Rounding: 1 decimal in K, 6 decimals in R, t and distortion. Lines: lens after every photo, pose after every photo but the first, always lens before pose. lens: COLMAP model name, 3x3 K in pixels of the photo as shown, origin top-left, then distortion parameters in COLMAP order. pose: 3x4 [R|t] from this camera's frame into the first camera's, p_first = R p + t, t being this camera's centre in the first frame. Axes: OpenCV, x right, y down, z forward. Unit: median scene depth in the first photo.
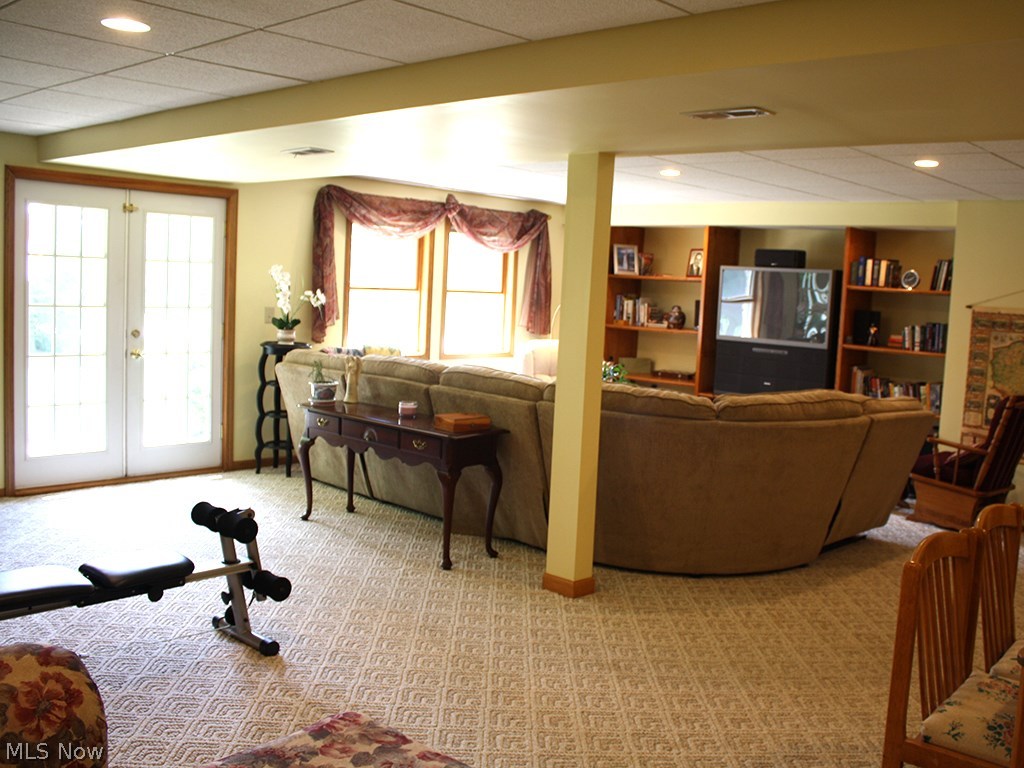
lens RADIAL K [[976.6, 0, 512.0], [0, 976.6, 384.0], [0, 0, 1]] dist [-0.152795, 0.126280]
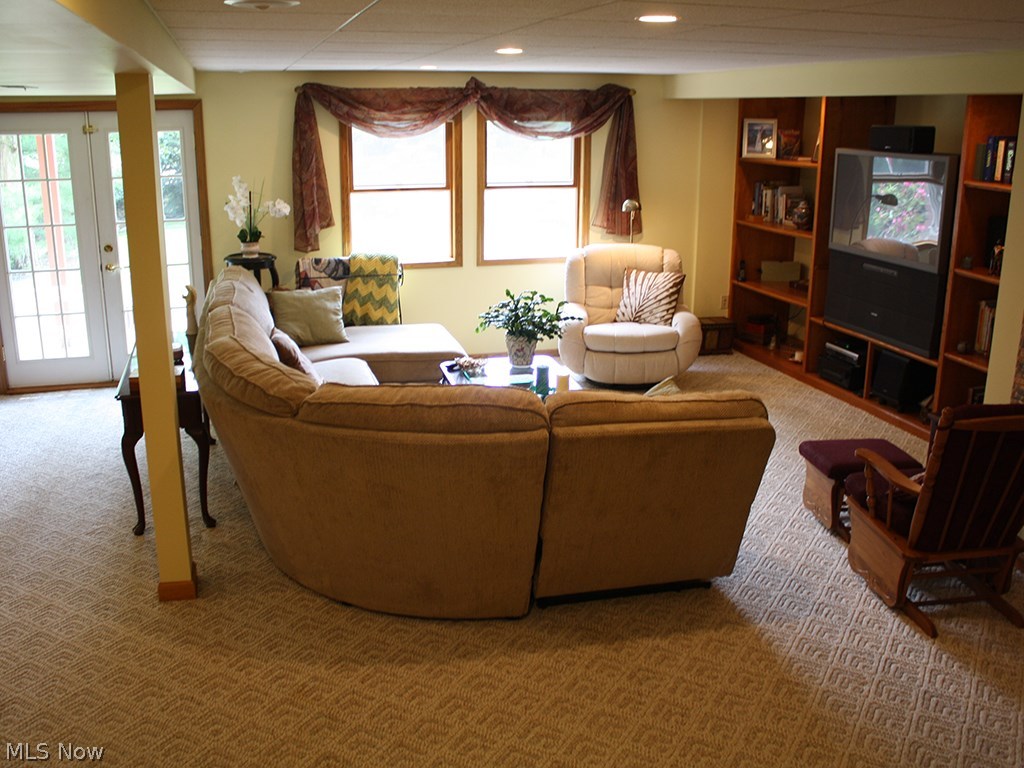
lens RADIAL K [[952.4, 0, 555.9], [0, 952.4, 370.5], [0, 0, 1]] dist [-0.119628, 0.018087]
pose [[0.857257, 0.093959, -0.506243, 0.484912], [-0.015977, 0.987589, 0.156243, -0.075177], [0.514641, -0.125852, 0.848119, 0.317759]]
